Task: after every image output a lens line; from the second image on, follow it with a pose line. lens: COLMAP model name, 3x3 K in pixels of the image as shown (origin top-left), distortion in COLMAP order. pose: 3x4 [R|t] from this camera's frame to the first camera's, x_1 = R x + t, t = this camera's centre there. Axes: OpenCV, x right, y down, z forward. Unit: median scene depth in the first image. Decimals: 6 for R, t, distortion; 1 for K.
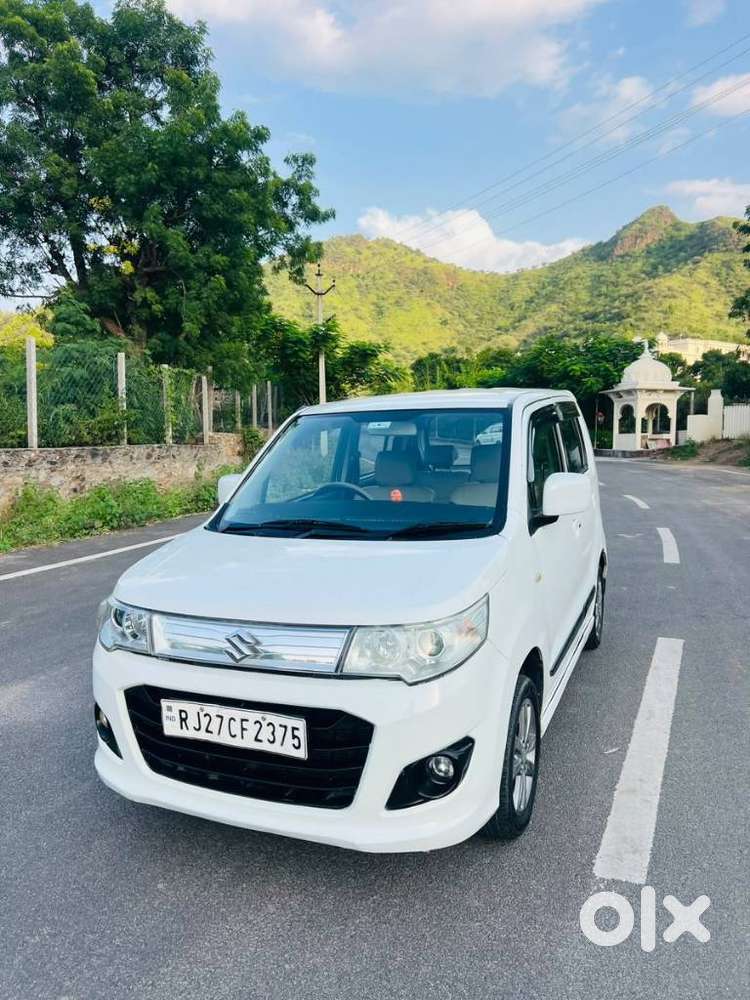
lens RADIAL K [[754.9, 0, 370.7], [0, 754.9, 502.9], [0, 0, 1]] dist [0.032394, -0.044092]
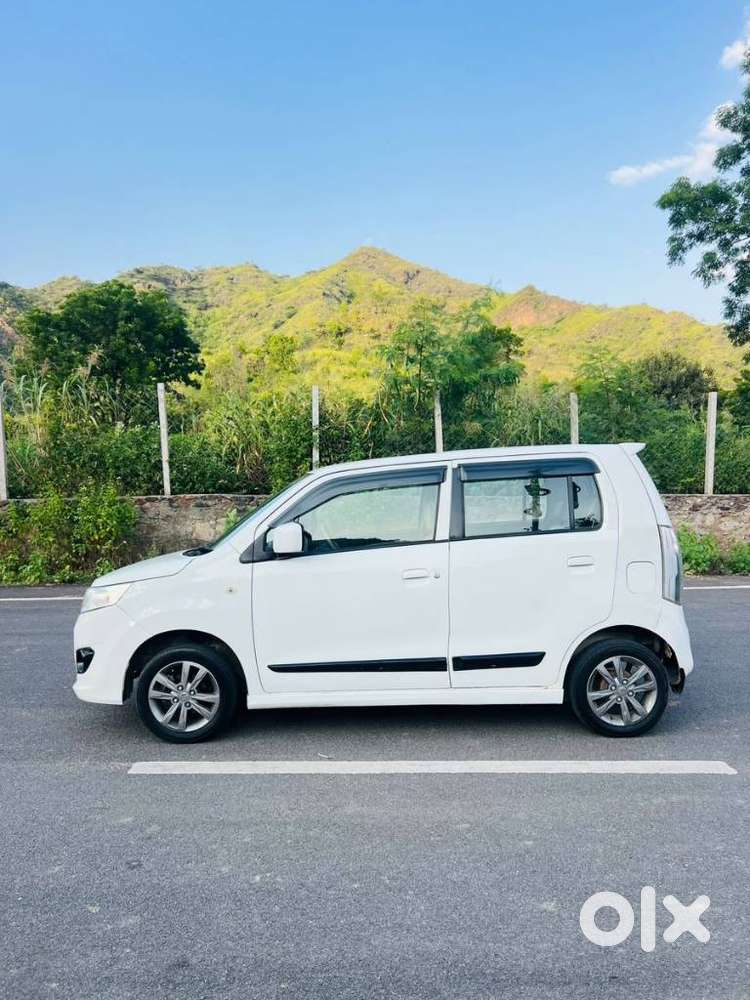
lens RADIAL K [[754.9, 0, 380.2], [0, 754.9, 503.3], [0, 0, 1]] dist [0.032394, -0.044092]
pose [[0.395617, 0.027571, -0.918002, 0.294864], [-0.077991, 0.996947, -0.003668, -0.015480], [0.915098, 0.073047, 0.396560, 0.117262]]
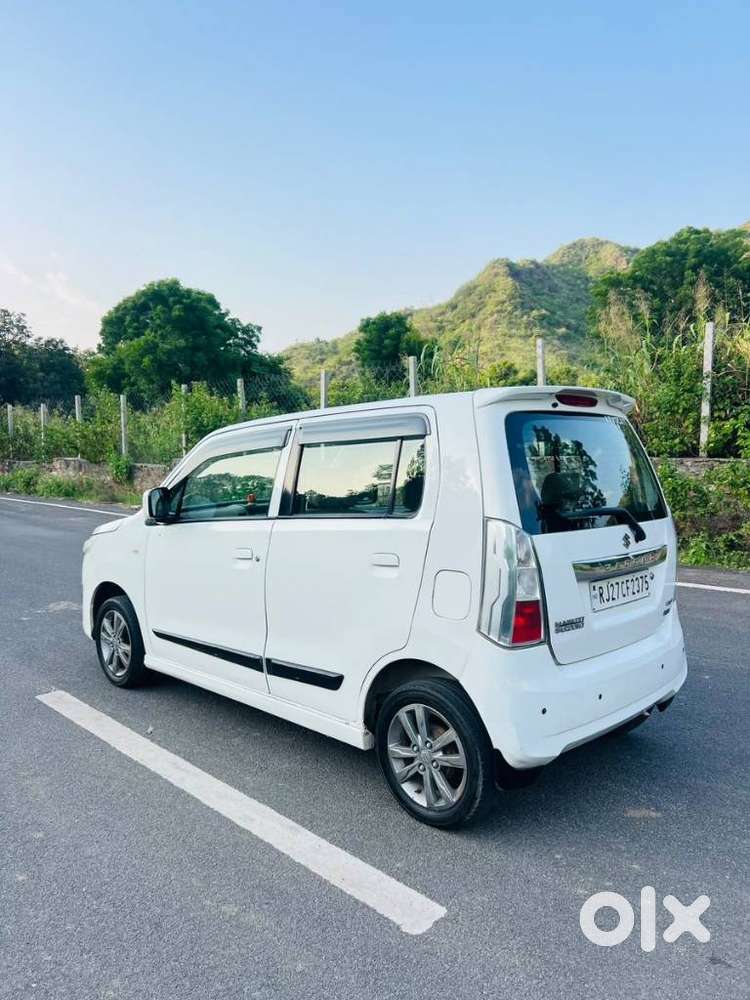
lens RADIAL K [[754.9, 0, 372.1], [0, 754.9, 503.3], [0, 0, 1]] dist [0.032394, -0.044092]
pose [[-0.368595, 0.078779, -0.926246, 0.253821], [-0.076692, 0.990429, 0.114757, -0.036382], [0.926421, 0.113335, -0.359025, 0.346206]]
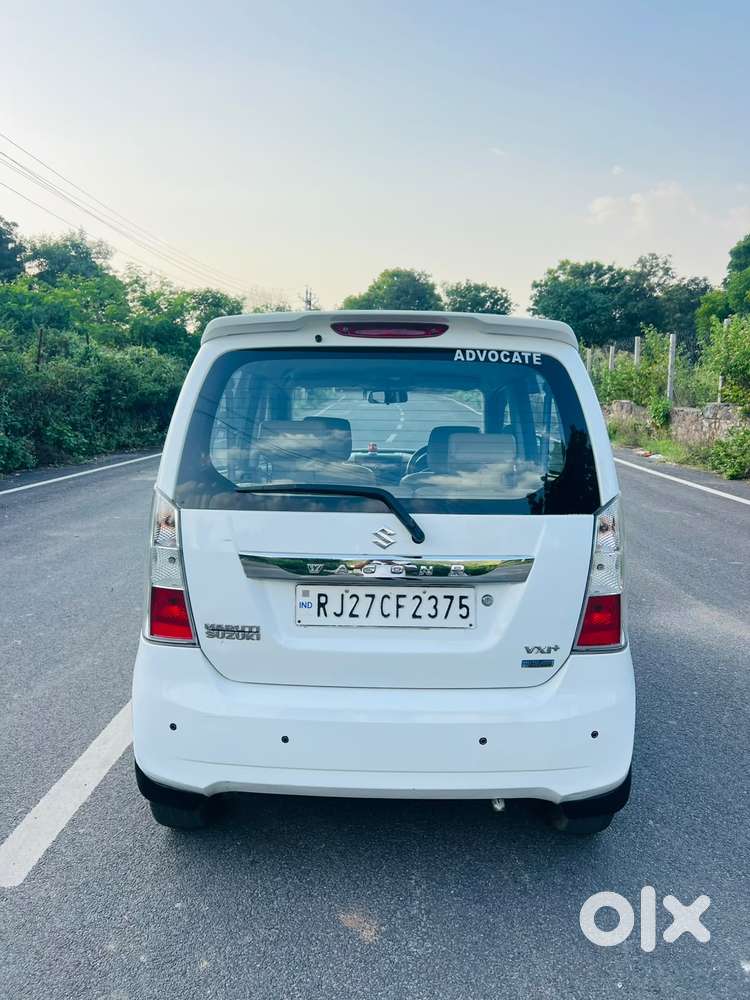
lens RADIAL K [[754.9, 0, 377.2], [0, 754.9, 499.6], [0, 0, 1]] dist [0.032394, -0.044092]
pose [[-0.927837, 0.063032, -0.367622, 0.106222], [-0.024121, 0.973414, 0.227780, -0.045286], [0.372206, 0.220210, -0.901649, 0.449748]]
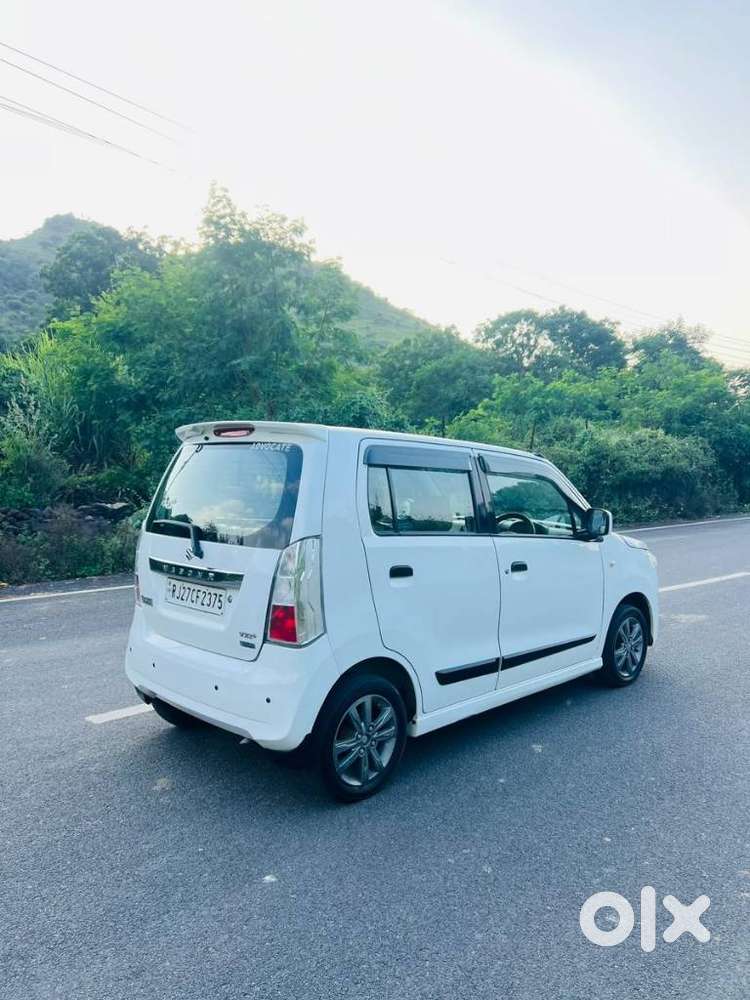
lens RADIAL K [[754.9, 0, 391.1], [0, 754.9, 498.0], [0, 0, 1]] dist [0.032394, -0.044092]
pose [[-0.928736, 0.003405, 0.370727, -0.072997], [0.048663, 0.992426, 0.112794, -0.047586], [-0.367535, 0.122797, -0.921867, 0.512715]]
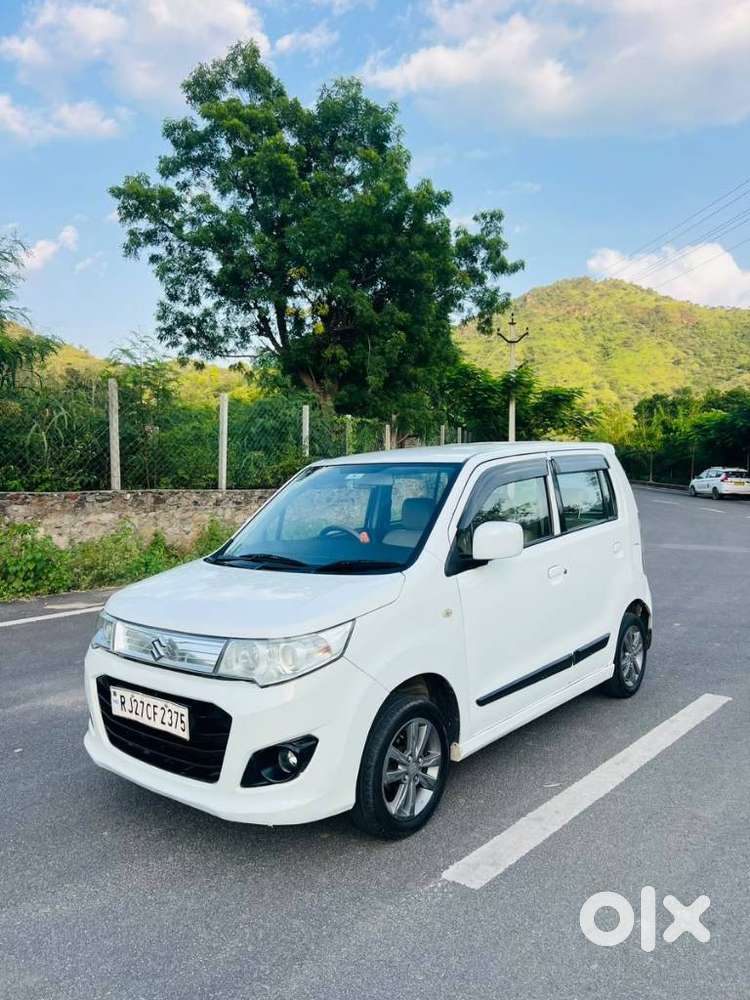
lens RADIAL K [[754.9, 0, 379.2], [0, 754.9, 501.0], [0, 0, 1]] dist [0.032394, -0.044092]
pose [[0.962132, 0.017947, -0.271993, 0.074454], [-0.034326, 0.997864, -0.055578, -0.000313], [0.270414, 0.062810, 0.960693, -0.021485]]
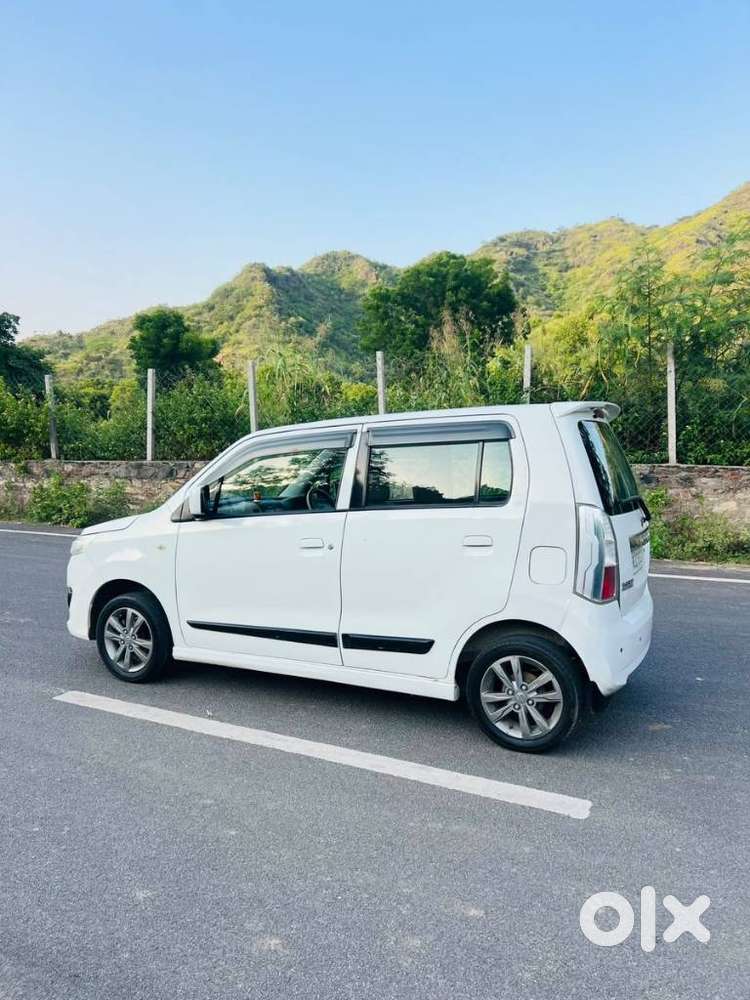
lens RADIAL K [[754.9, 0, 374.5], [0, 754.9, 503.4], [0, 0, 1]] dist [0.032394, -0.044092]
pose [[-0.059462, 0.077479, -0.995219, 0.306634], [-0.094112, 0.992107, 0.082860, -0.028564], [0.993784, 0.098589, -0.051701, 0.264895]]
